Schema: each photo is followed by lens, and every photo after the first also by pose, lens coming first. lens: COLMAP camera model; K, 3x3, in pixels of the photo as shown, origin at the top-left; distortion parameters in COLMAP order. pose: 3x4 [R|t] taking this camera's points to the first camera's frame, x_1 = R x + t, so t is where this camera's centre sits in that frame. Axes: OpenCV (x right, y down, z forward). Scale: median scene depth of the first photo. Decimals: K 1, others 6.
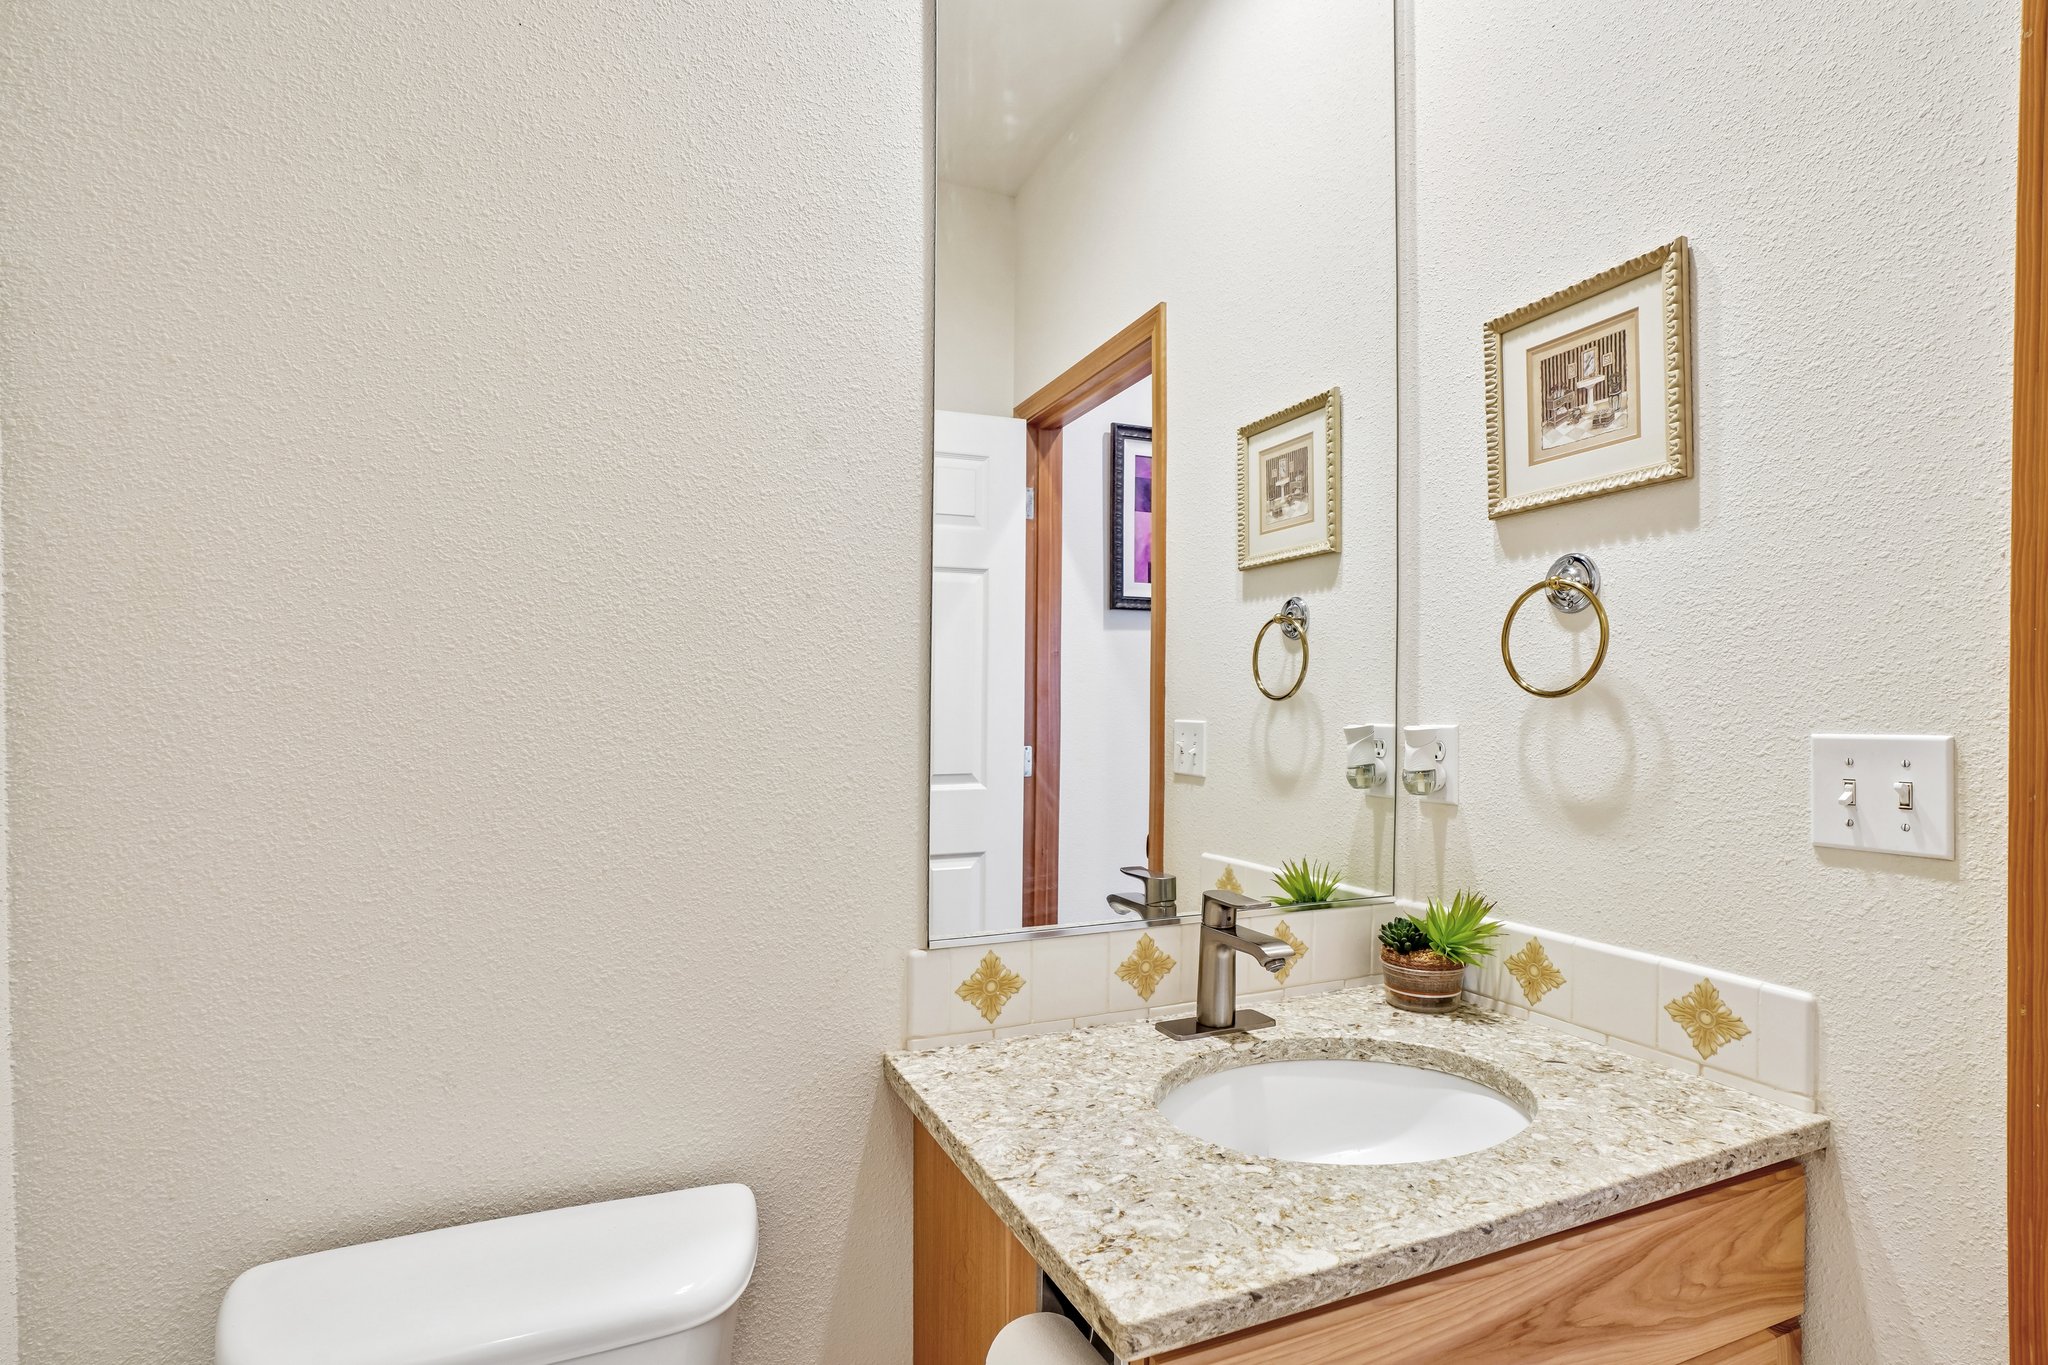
lens RADIAL K [[955.9, 0, 1030.2], [0, 955.9, 693.7], [0, 0, 1]] dist [-0.068822, 0.025846]
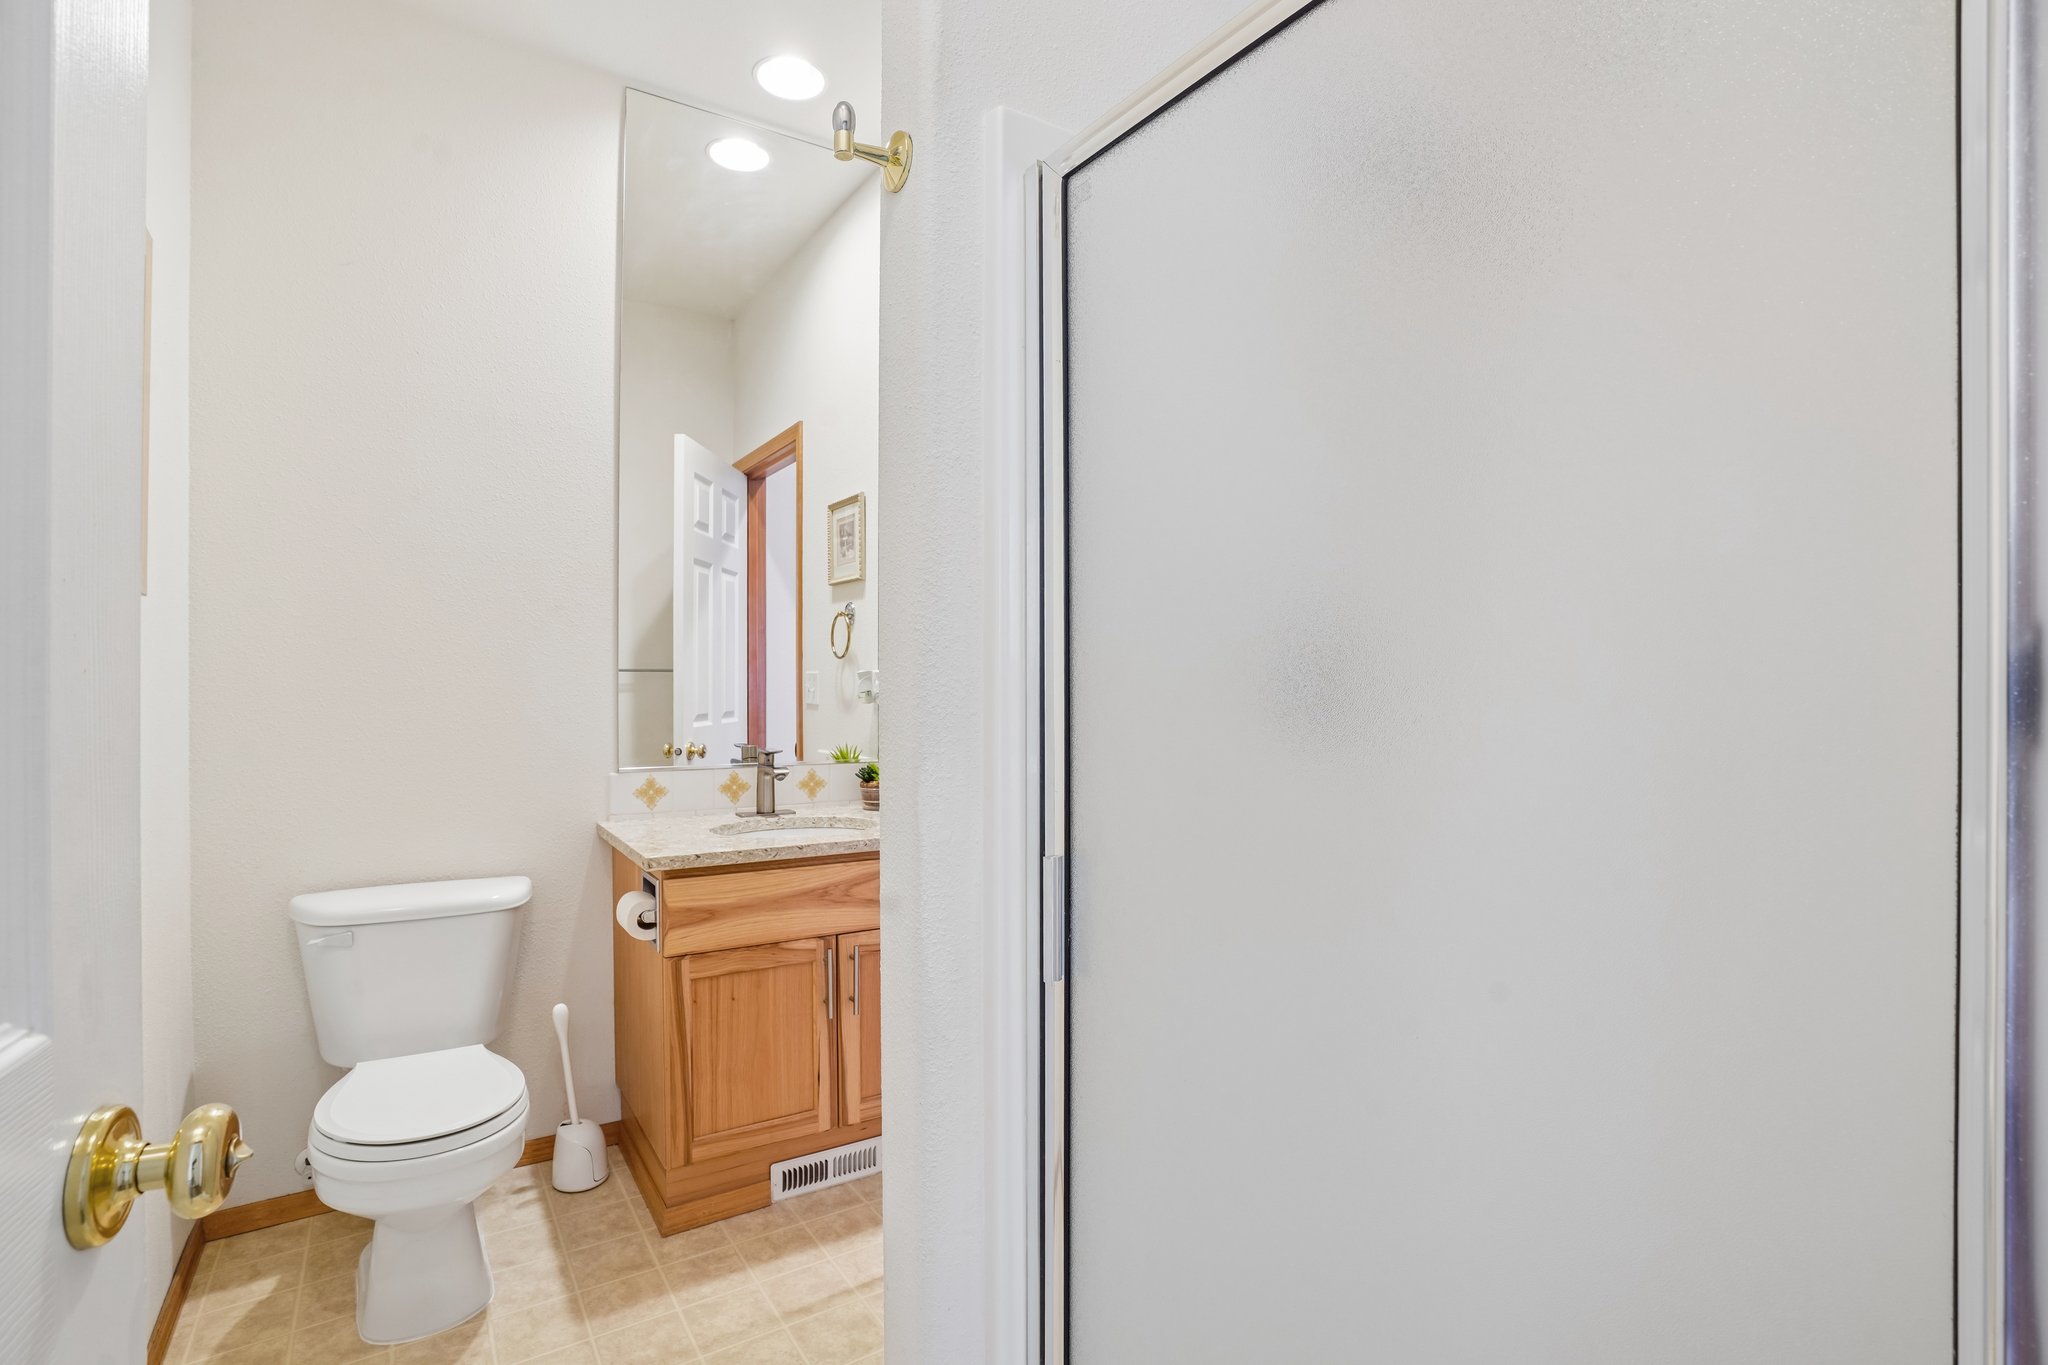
lens RADIAL K [[1010.0, 0, 1024.0], [0, 1010.0, 682.5], [0, 0, 1]] dist [-0.075229, 0.068319]
pose [[0.991443, 0.007038, 0.130351, 0.379754], [-0.009246, 0.999824, 0.016341, 0.017772], [-0.130213, -0.017407, 0.991333, -1.010424]]
